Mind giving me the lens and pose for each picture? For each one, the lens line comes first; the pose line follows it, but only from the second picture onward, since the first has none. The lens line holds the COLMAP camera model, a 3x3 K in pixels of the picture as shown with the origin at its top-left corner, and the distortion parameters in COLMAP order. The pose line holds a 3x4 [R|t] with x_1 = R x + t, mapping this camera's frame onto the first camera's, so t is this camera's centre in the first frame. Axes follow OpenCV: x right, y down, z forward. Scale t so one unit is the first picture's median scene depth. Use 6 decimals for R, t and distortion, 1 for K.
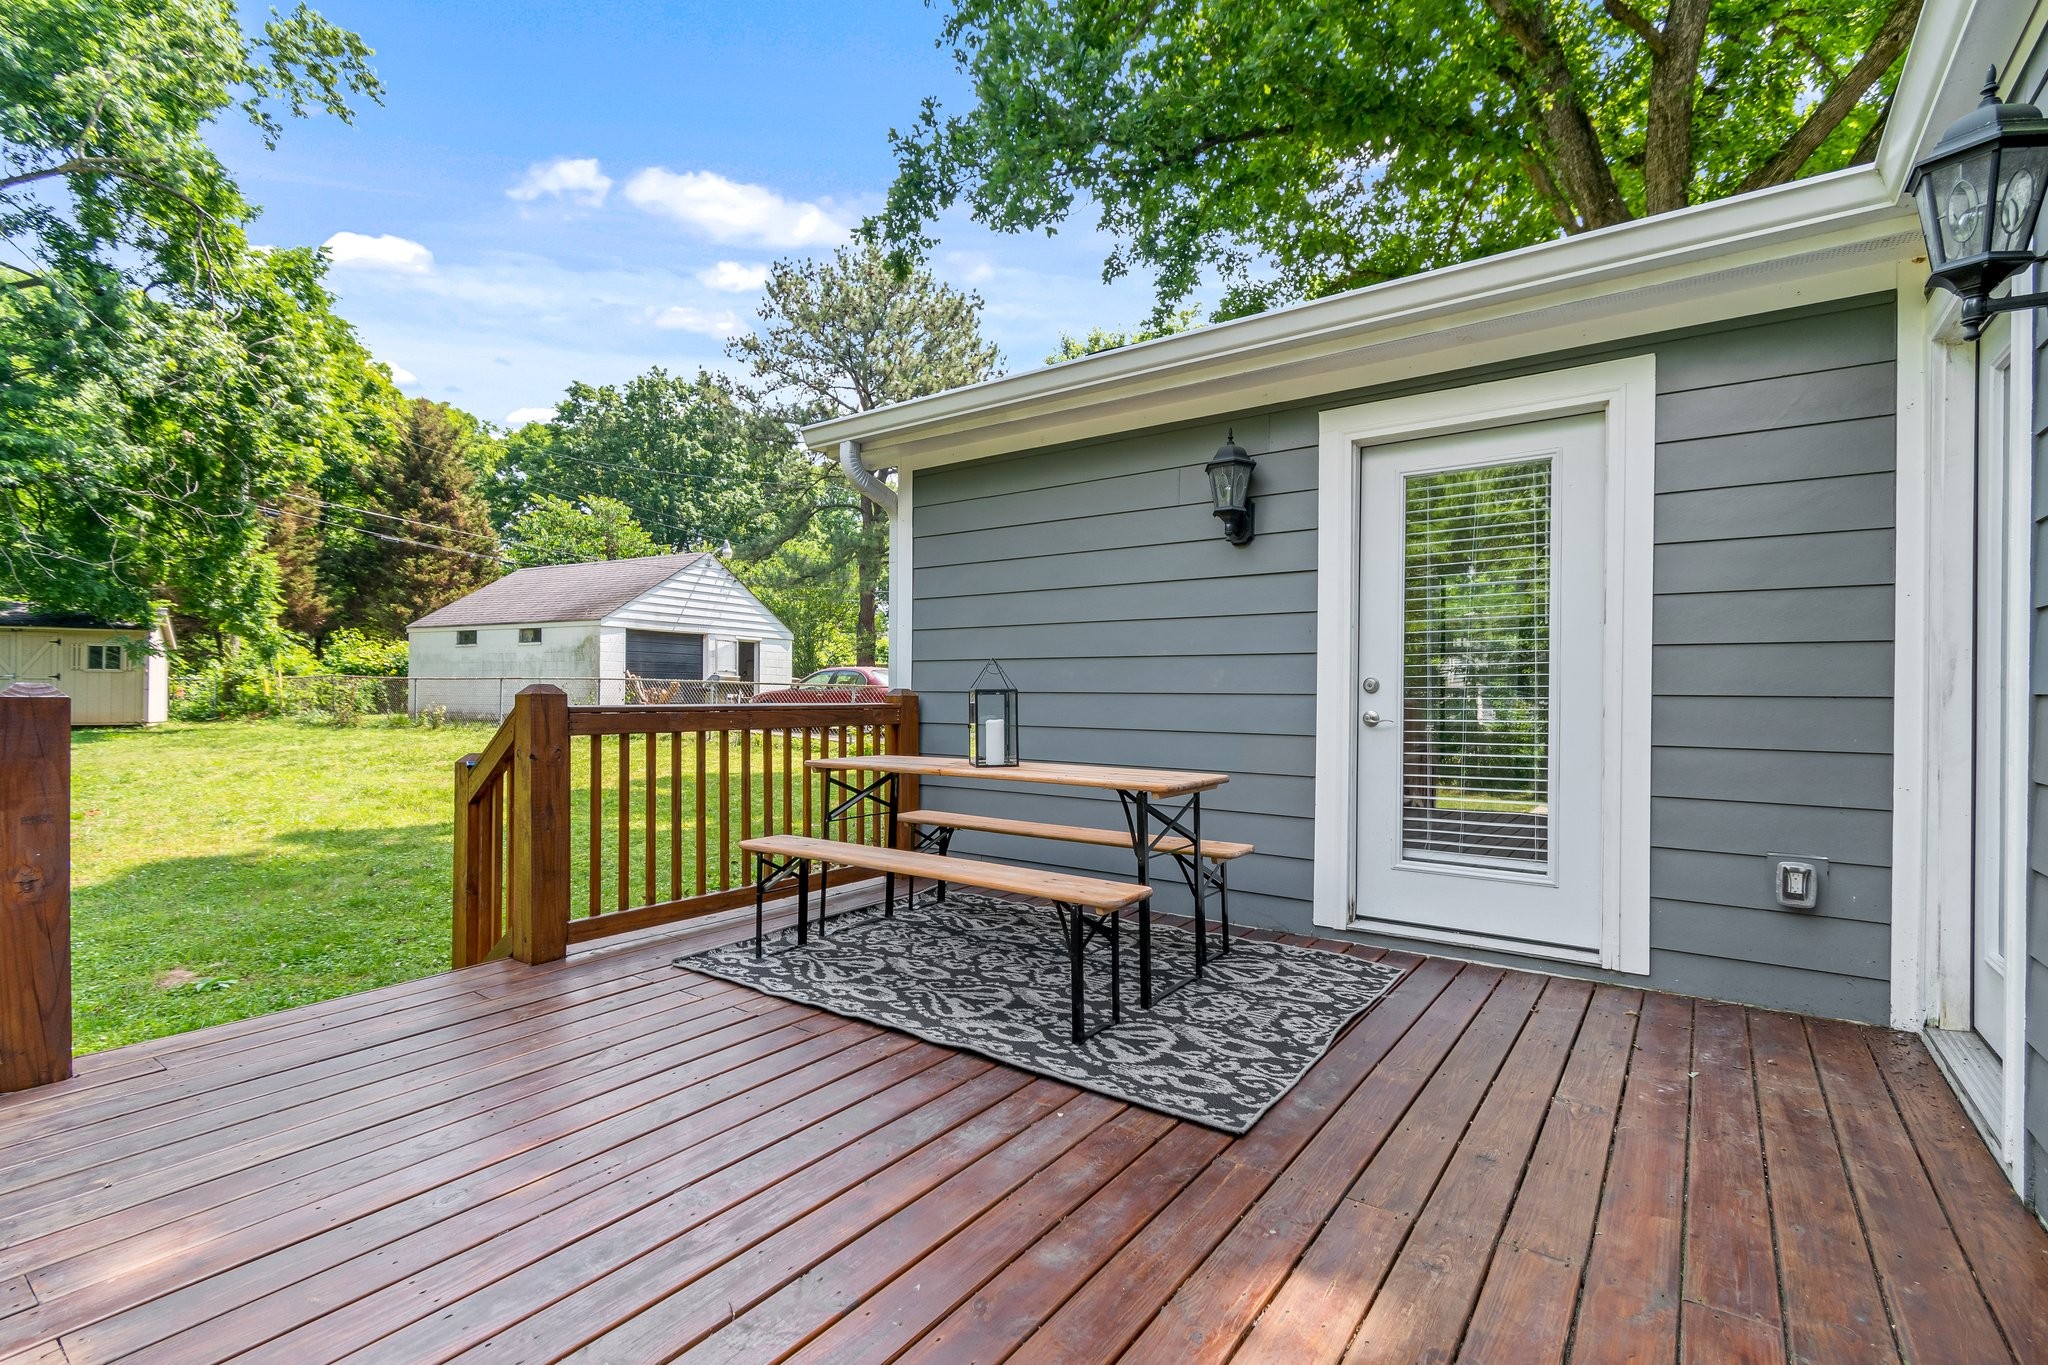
lens RADIAL K [[911.1, 0, 1039.3], [0, 911.1, 684.8], [0, 0, 1]] dist [-0.000119, 0.000292]
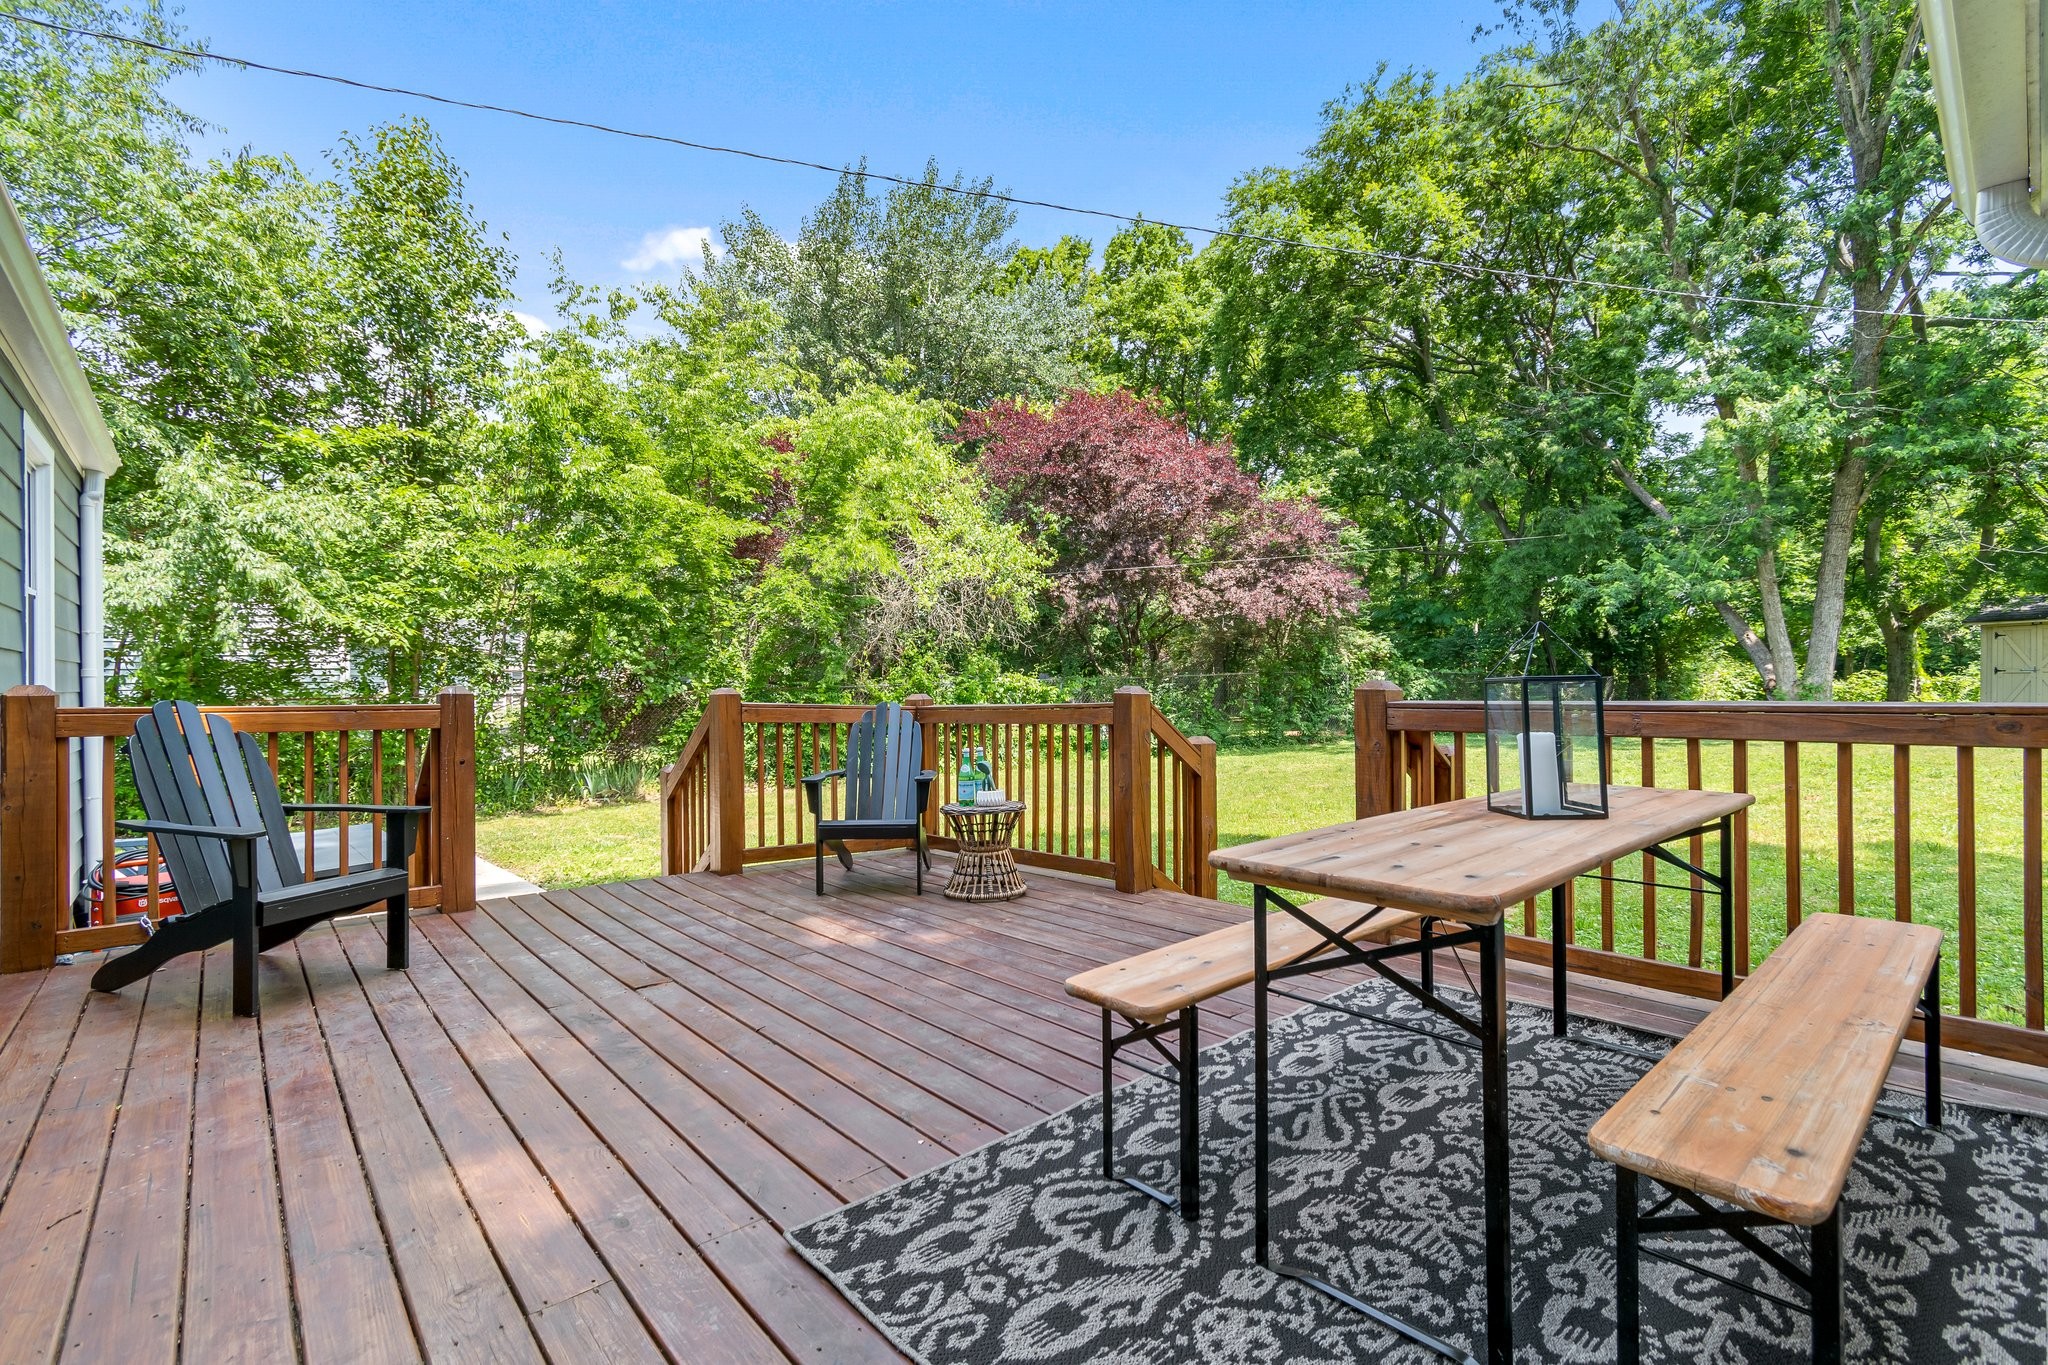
lens RADIAL K [[911.1, 0, 1036.3], [0, 911.1, 691.0], [0, 0, 1]] dist [-0.000119, 0.000292]
pose [[-0.205079, 0.001922, -0.978744, 0.722953], [0.016202, 0.999868, -0.001432, 0.008065], [0.978611, -0.016151, -0.205083, 1.039243]]
